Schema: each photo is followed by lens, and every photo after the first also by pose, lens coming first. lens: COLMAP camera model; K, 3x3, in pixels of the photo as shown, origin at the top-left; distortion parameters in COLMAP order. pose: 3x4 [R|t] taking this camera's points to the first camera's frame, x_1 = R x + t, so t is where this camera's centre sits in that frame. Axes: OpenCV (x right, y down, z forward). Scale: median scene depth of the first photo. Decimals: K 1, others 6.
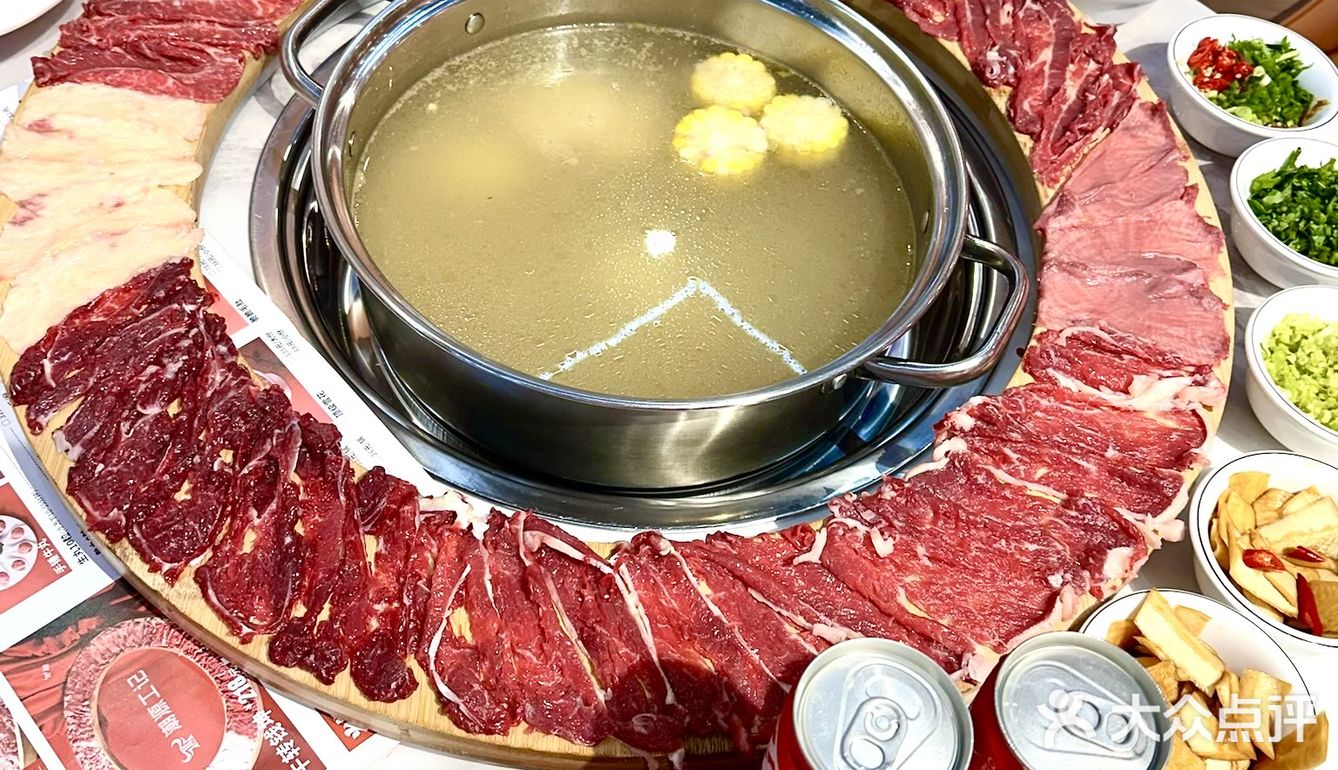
lens RADIAL K [[1422.7, 0, 674.8], [0, 1422.7, 382.2], [0, 0, 1]] dist [0.062072, 0.000000]
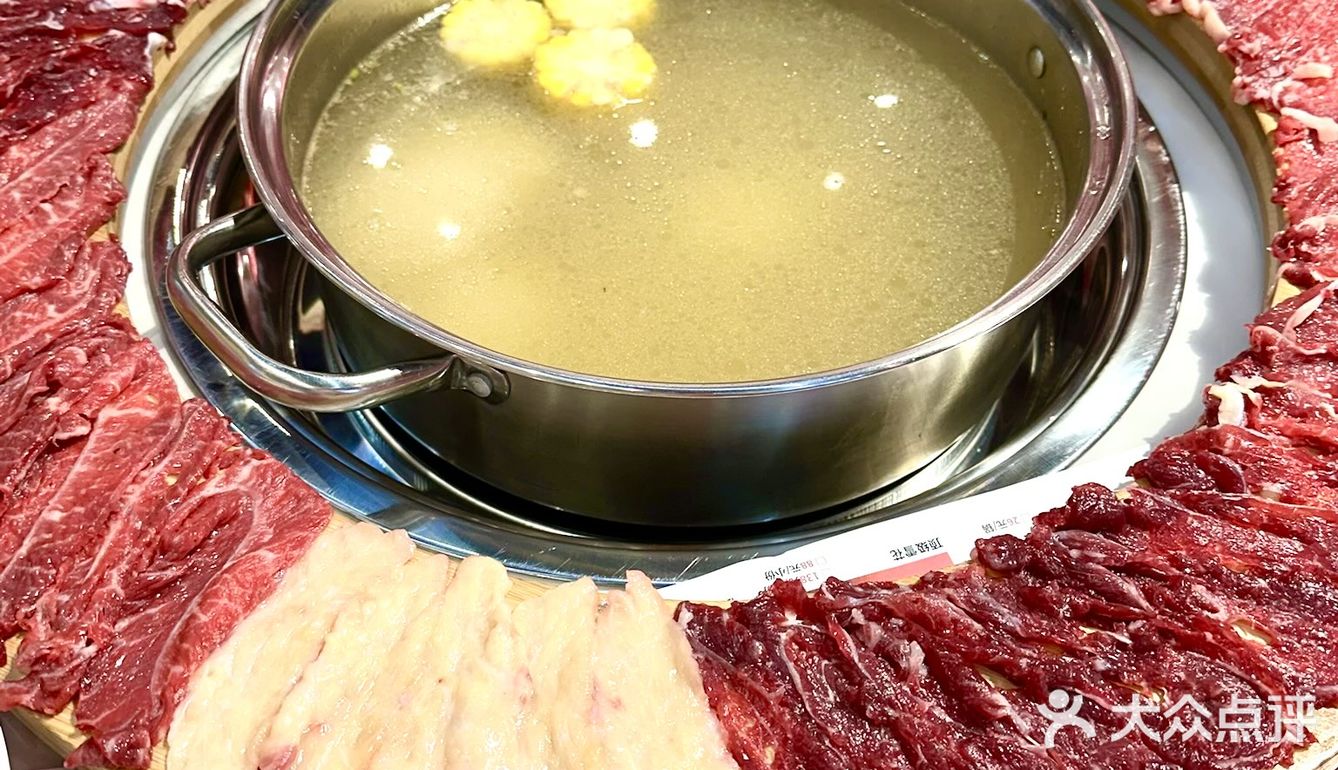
lens RADIAL K [[1422.7, 0, 670.5], [0, 1422.7, 386.0], [0, 0, 1]] dist [0.062072, 0.000000]
pose [[0.367962, -0.757172, 0.539716, -0.486606], [0.749507, 0.585046, 0.309776, -0.270104], [-0.550313, 0.290535, 0.782780, 0.415134]]
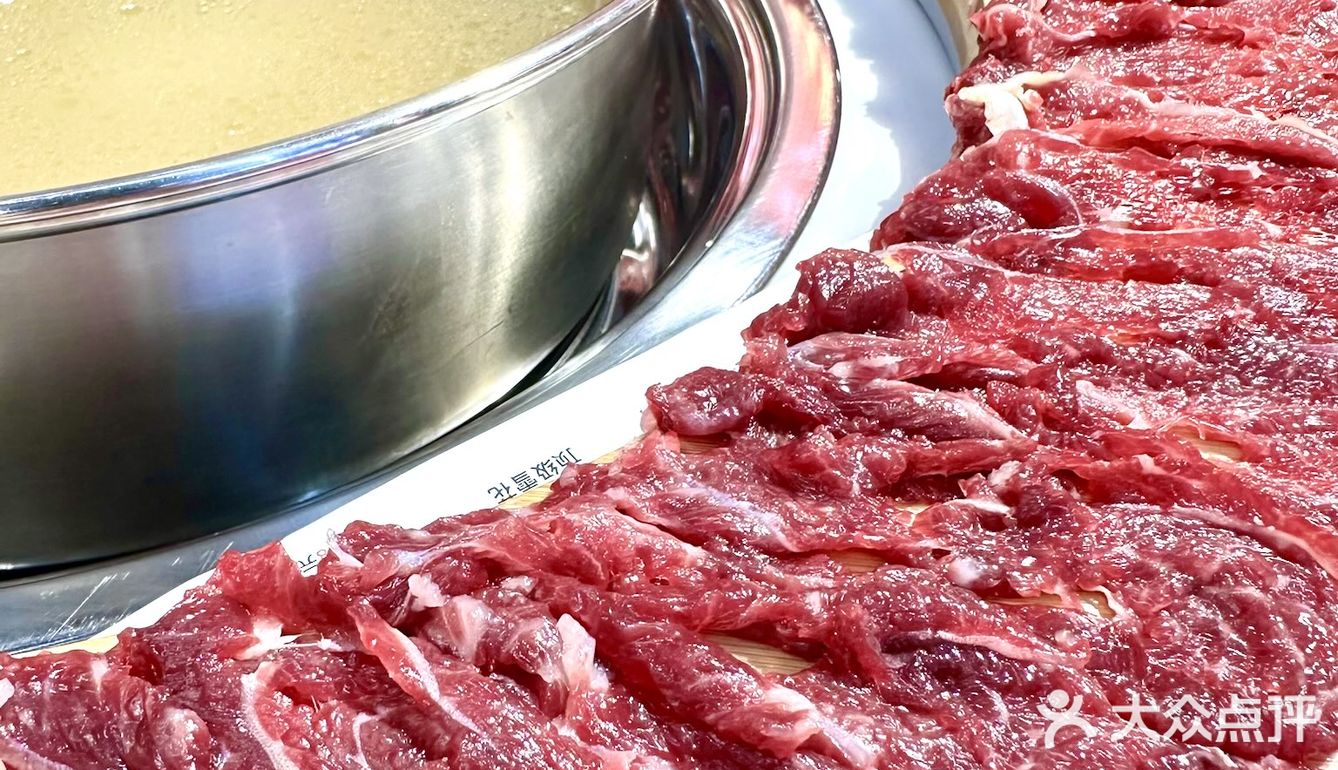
lens RADIAL K [[1219.1, 0, 586.9], [0, 1219.1, 381.7], [0, 0, 1]] dist [0.030305, 0.026454]
pose [[0.082178, -0.746798, 0.659954, -0.352037], [0.777299, 0.462467, 0.426533, -0.097133], [-0.623741, 0.477930, 0.618490, 0.644992]]
